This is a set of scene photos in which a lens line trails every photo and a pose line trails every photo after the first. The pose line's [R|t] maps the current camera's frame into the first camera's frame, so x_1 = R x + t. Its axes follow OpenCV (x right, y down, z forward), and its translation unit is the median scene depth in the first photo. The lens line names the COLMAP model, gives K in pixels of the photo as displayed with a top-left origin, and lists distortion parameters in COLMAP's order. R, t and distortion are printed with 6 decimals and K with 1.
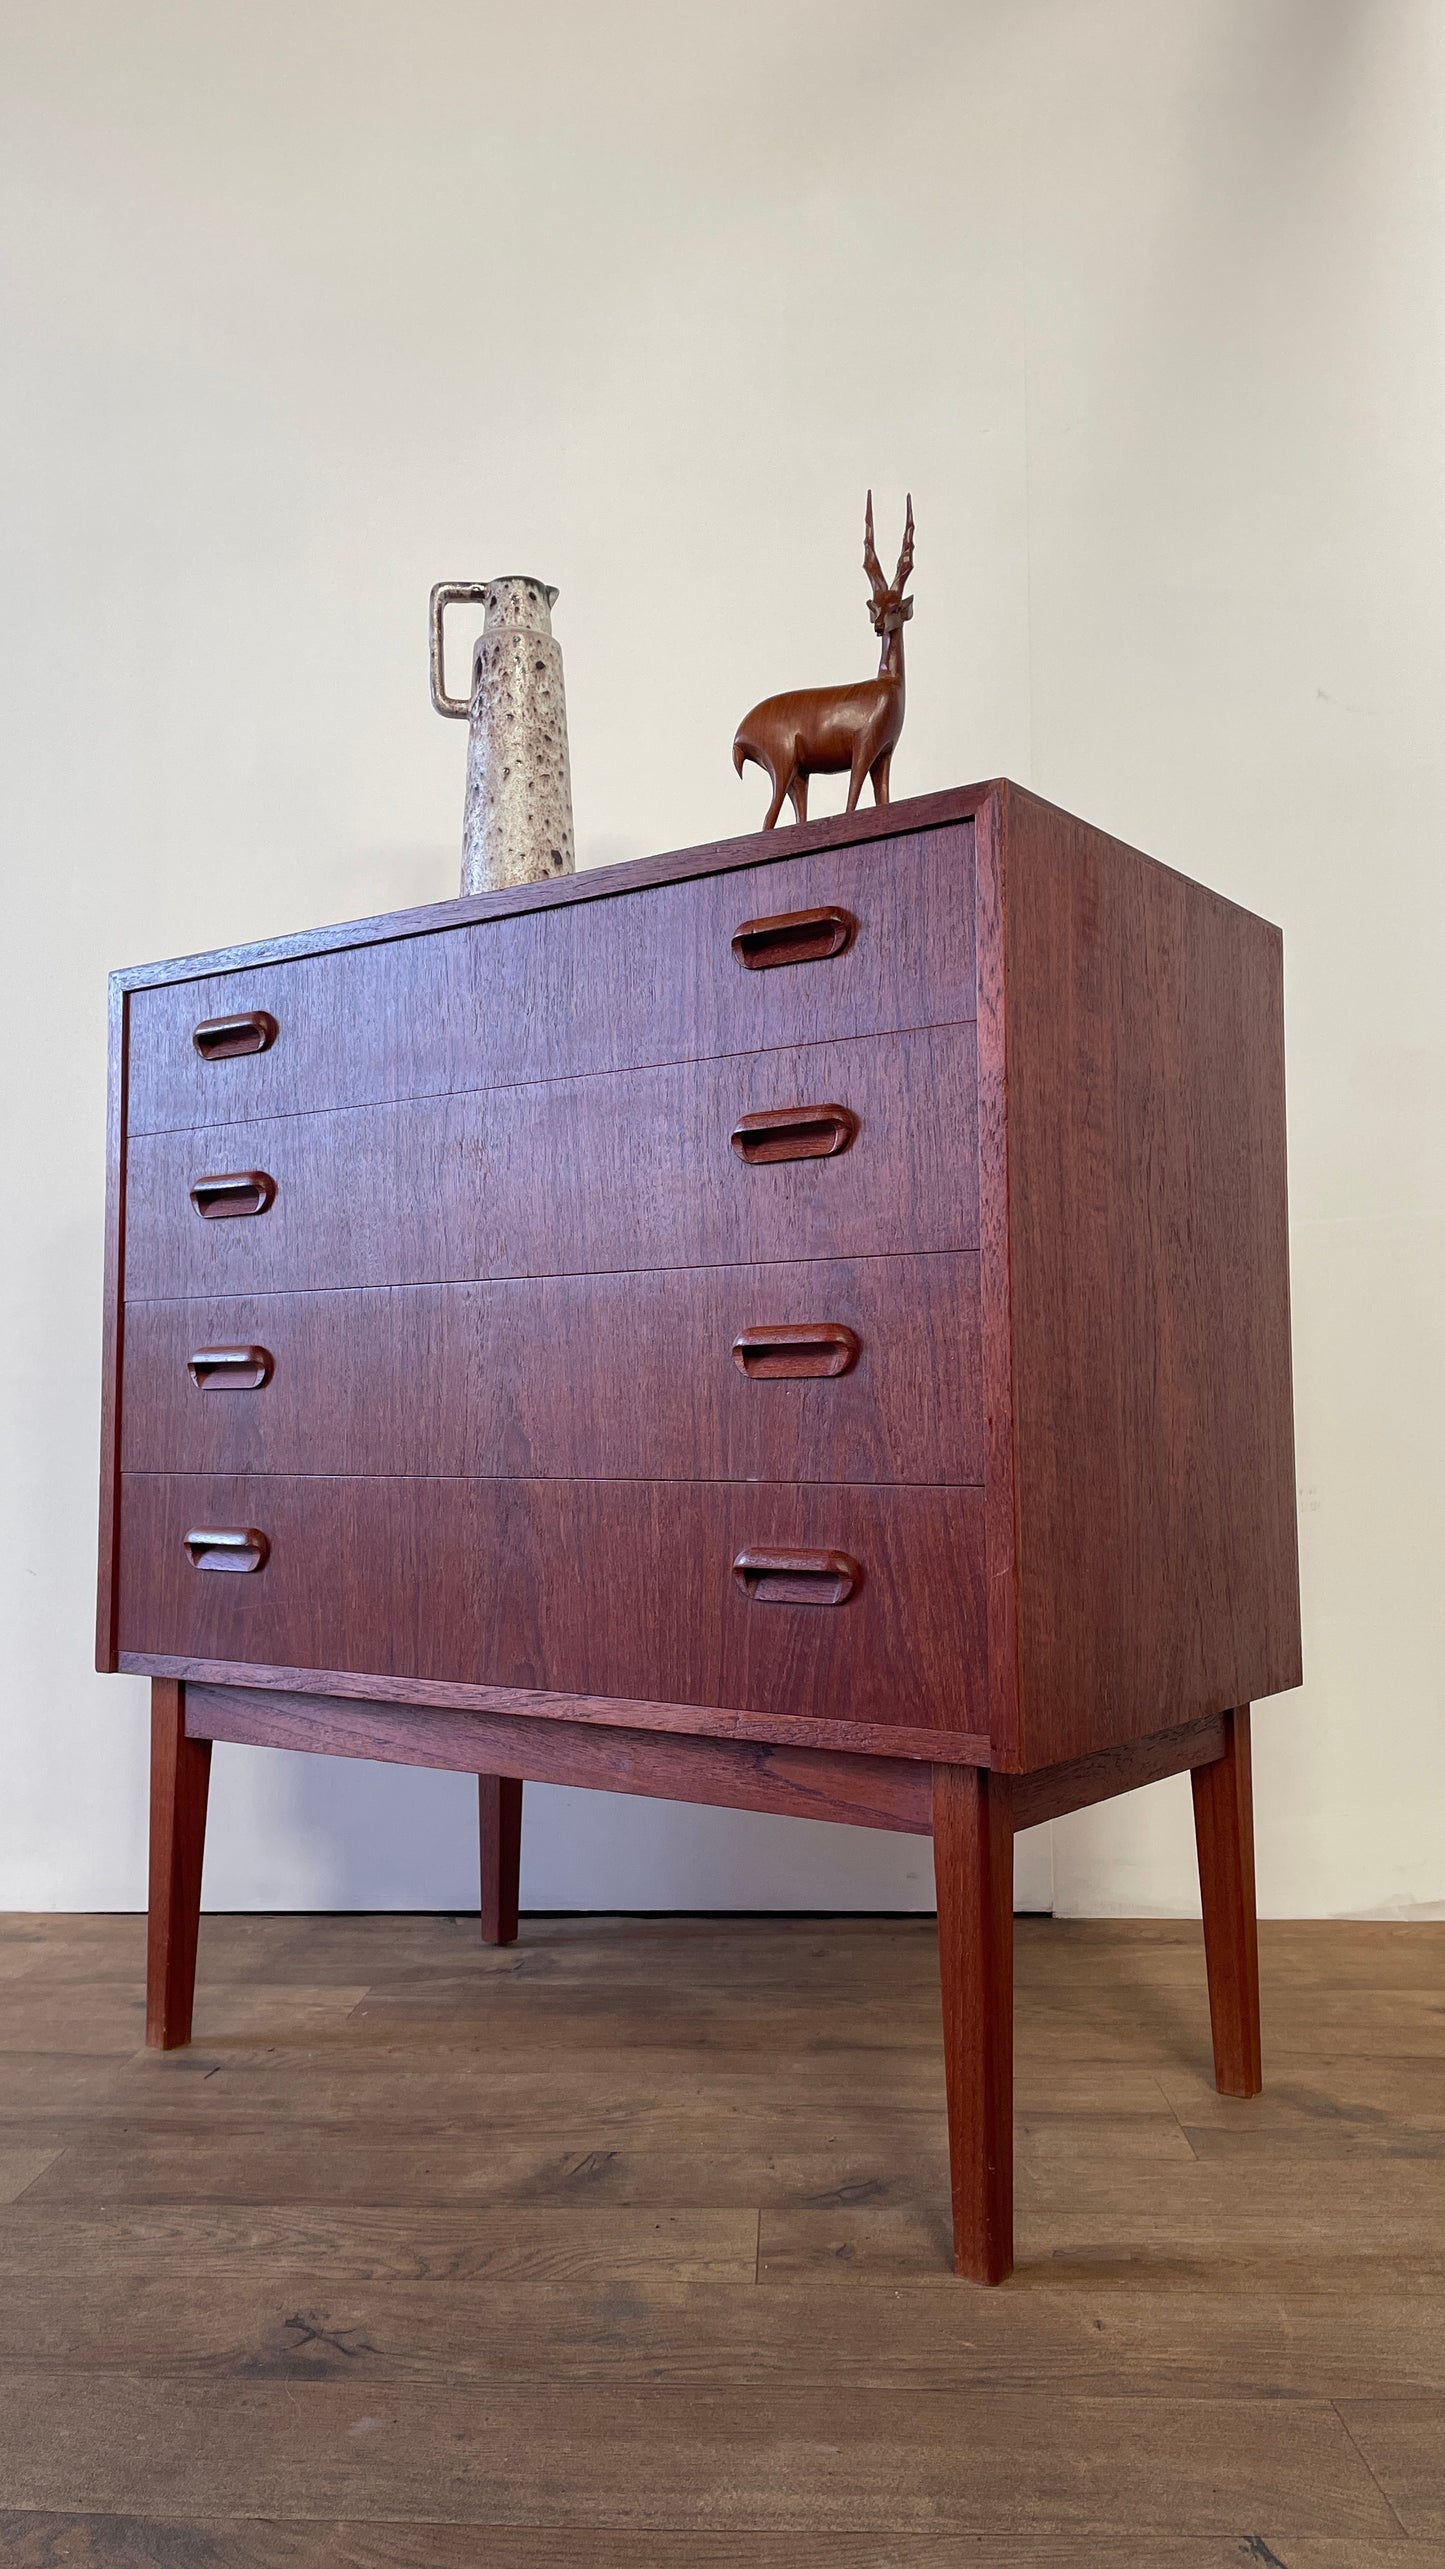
lens RADIAL K [[1968.7, 0, 730.7], [0, 1968.7, 1278.1], [0, 0, 1]] dist [0.114290, -0.148767]
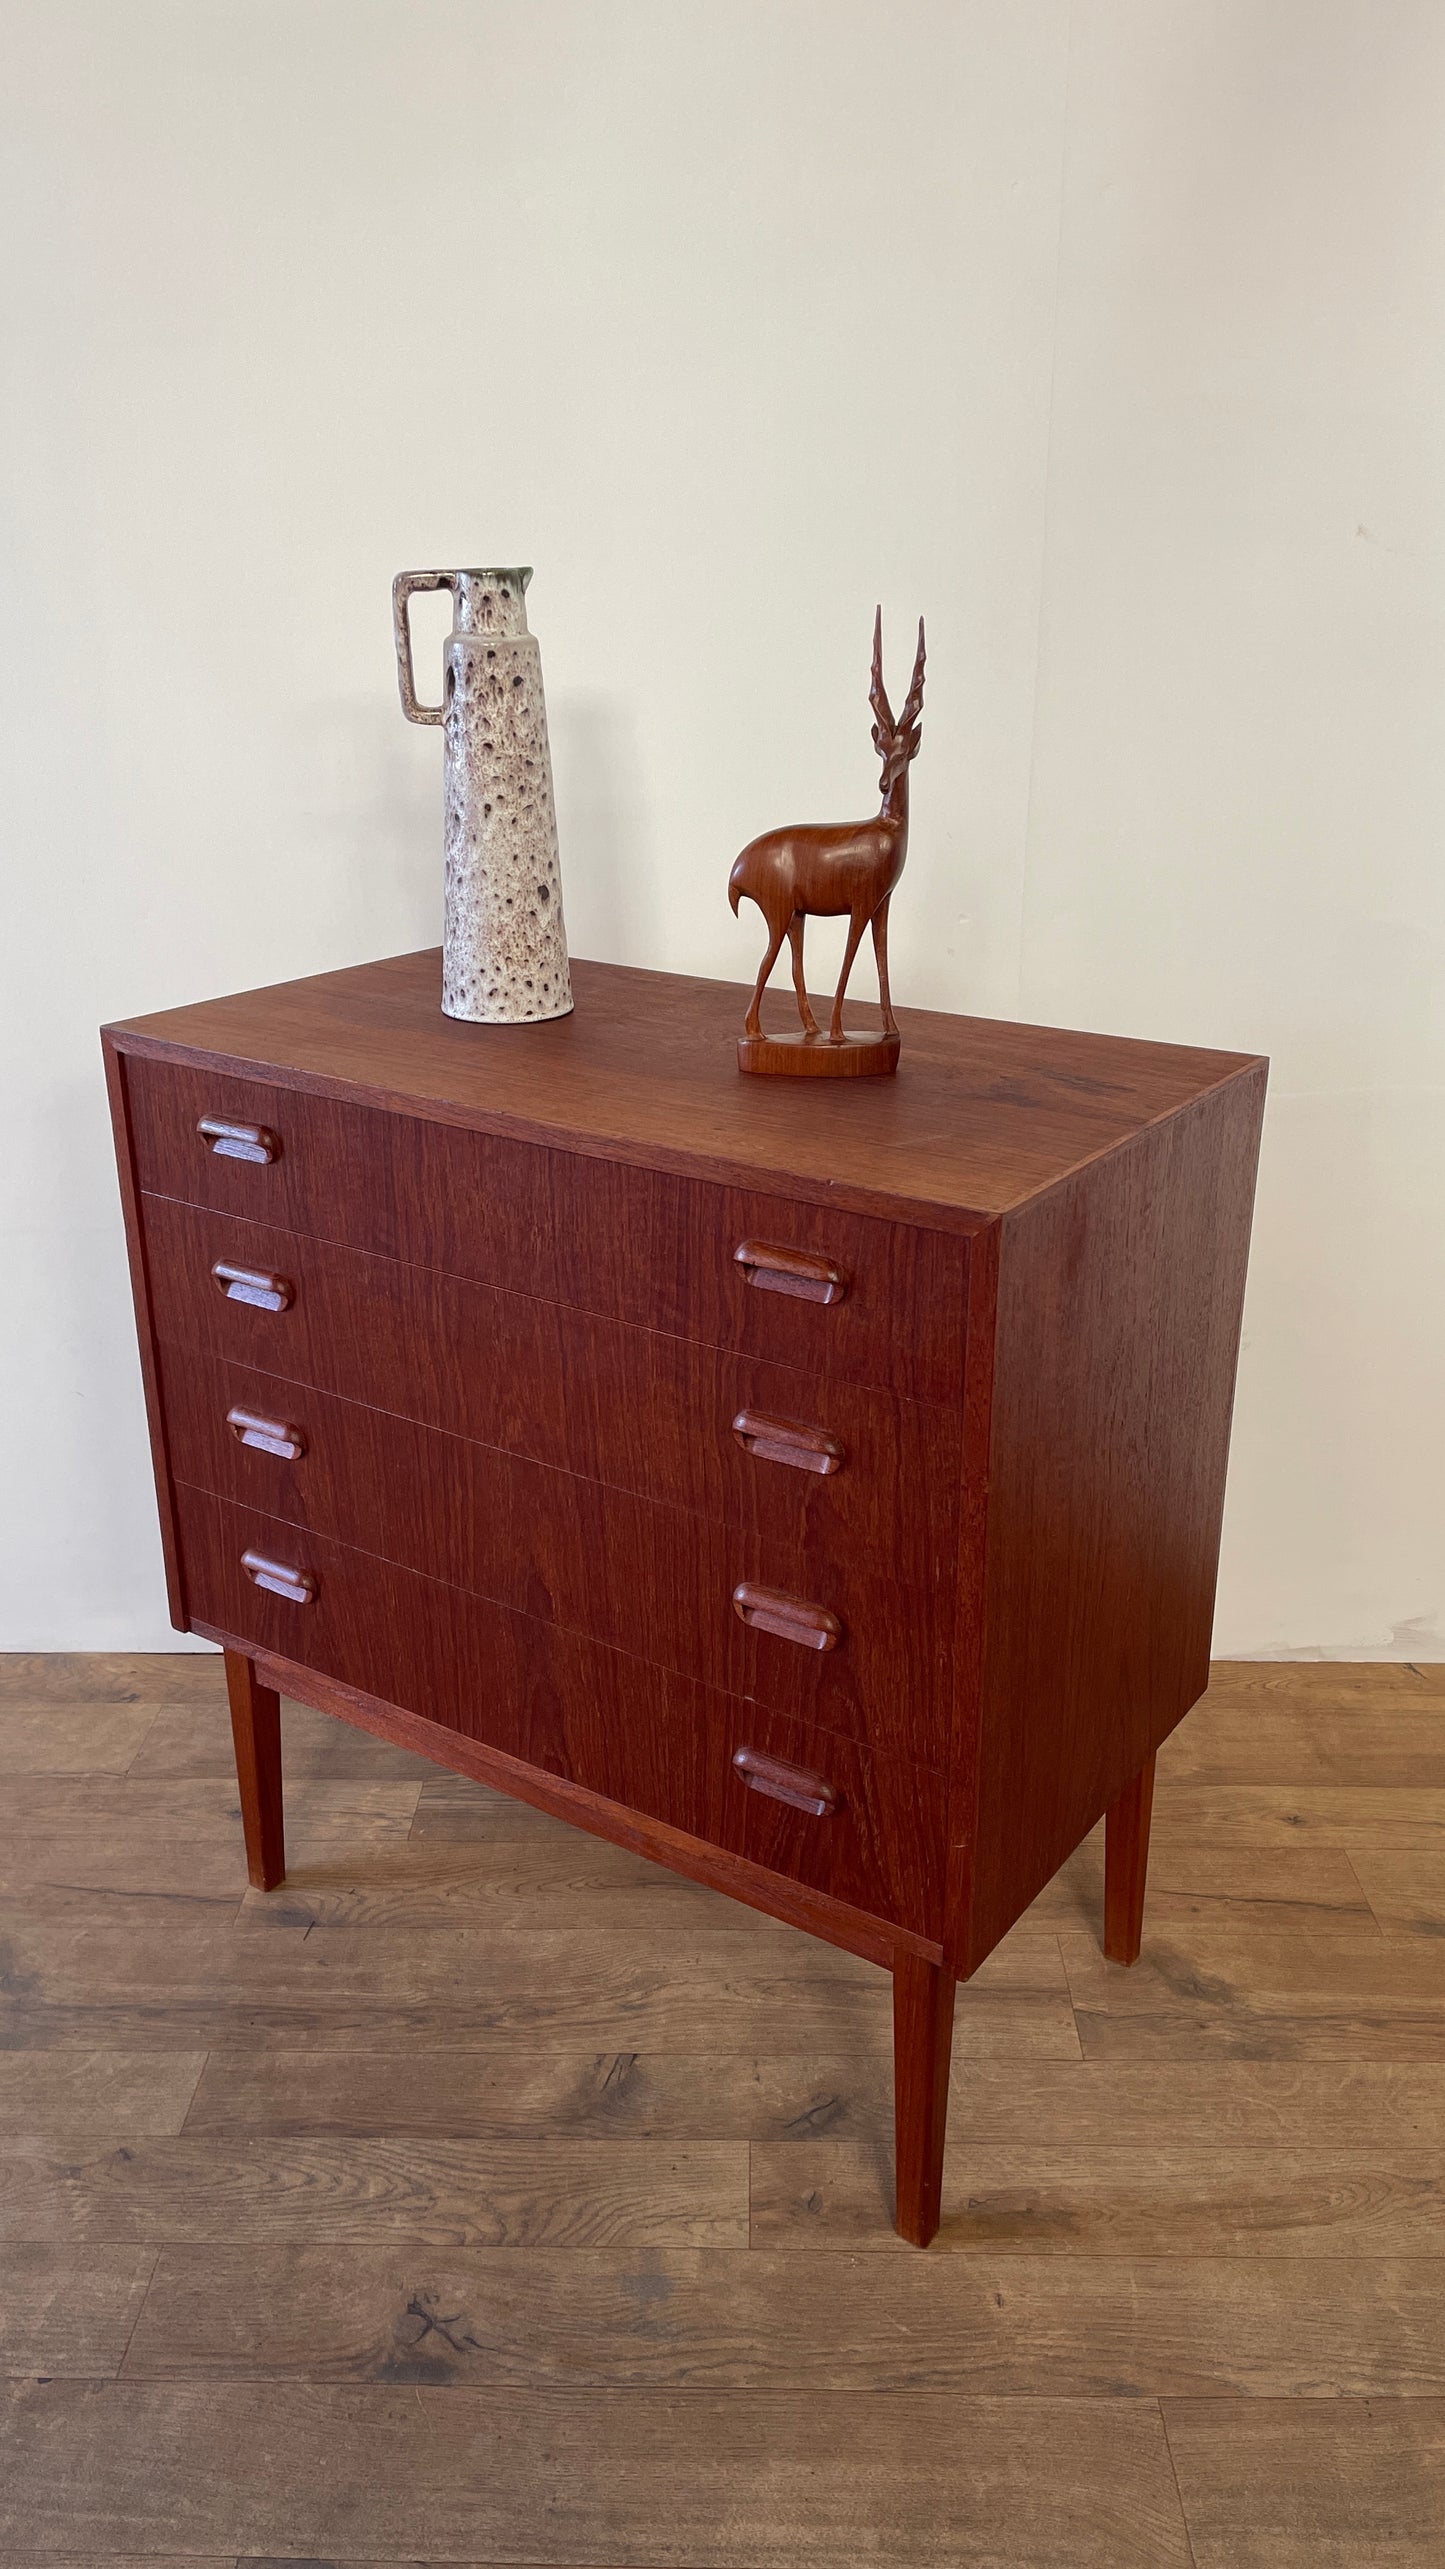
lens RADIAL K [[1957.3, 0, 723.6], [0, 1957.3, 1270.8], [0, 0, 1]] dist [0.104284, -0.136099]
pose [[0.999806, -0.005019, 0.019040, -0.026295], [-0.003606, 0.903946, 0.427632, -0.648307], [-0.019357, -0.427618, 0.903752, 0.063577]]
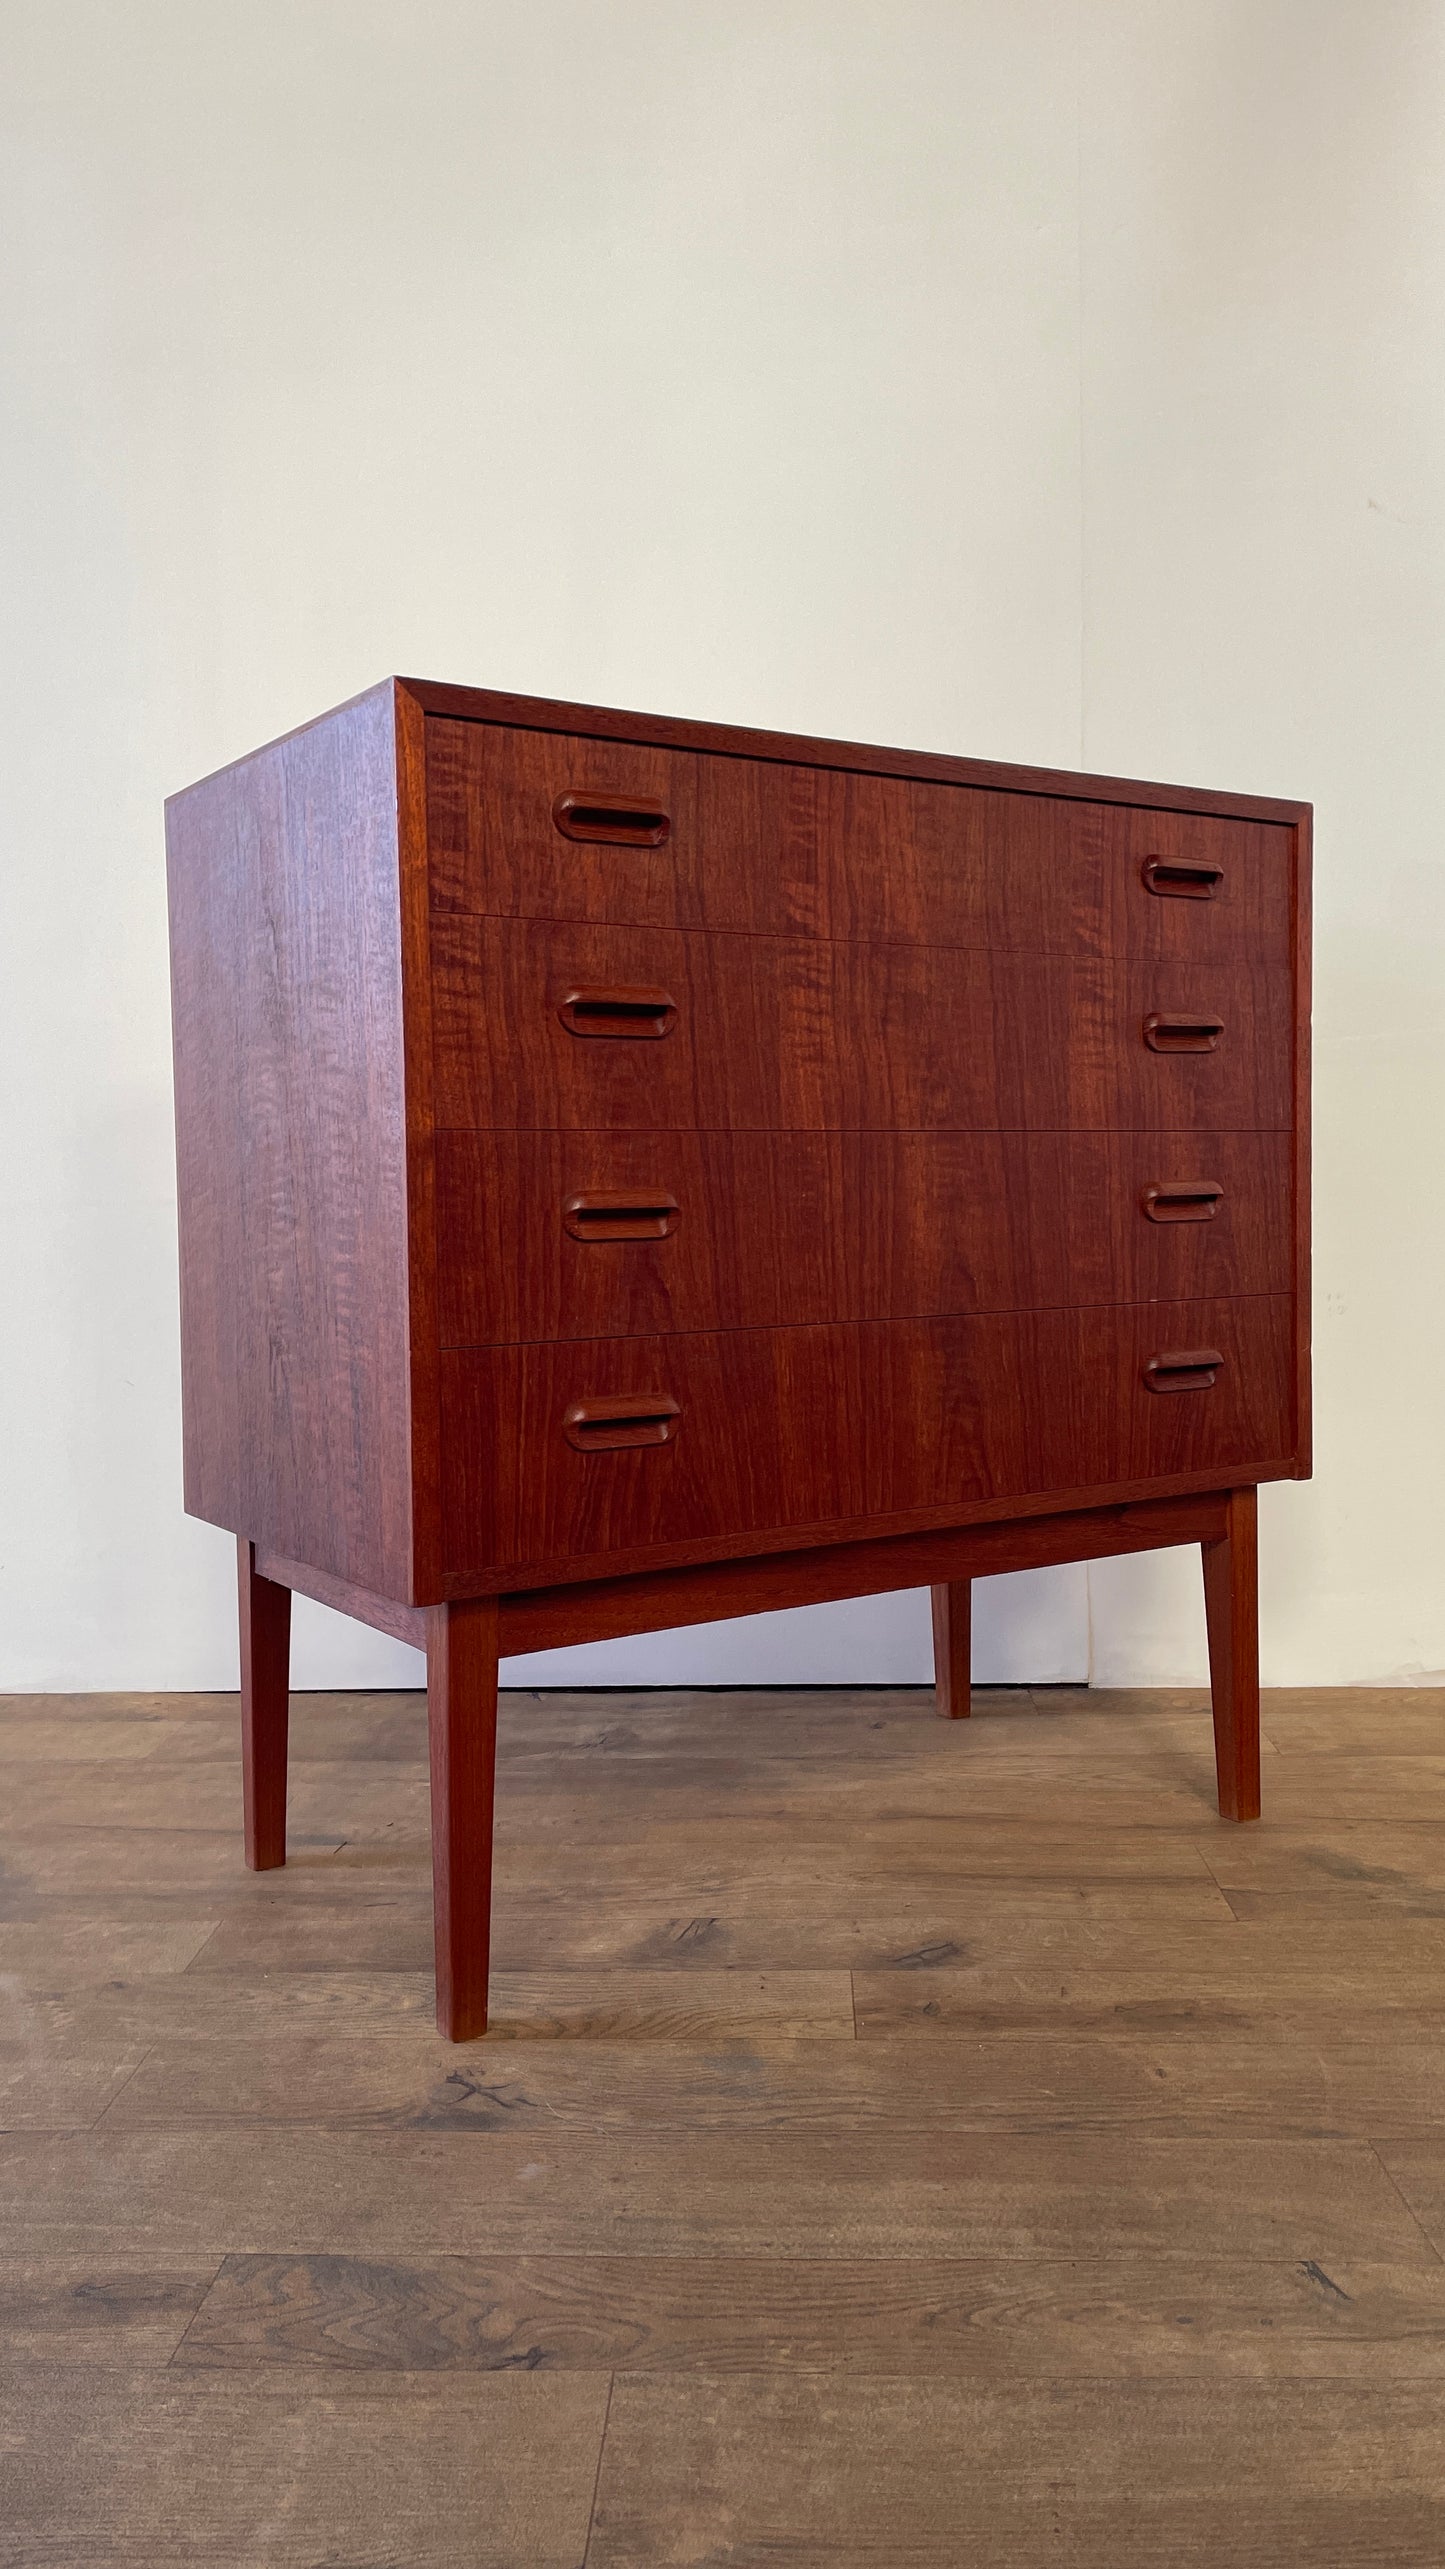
lens RADIAL K [[1951.6, 0, 740.8], [0, 1951.6, 1274.9], [0, 0, 1]] dist [0.114681, -0.155914]
pose [[0.999933, -0.010247, 0.005321, -0.051947], [0.009474, 0.991584, 0.129117, -0.069987], [-0.006599, -0.129058, 0.991615, -0.051951]]
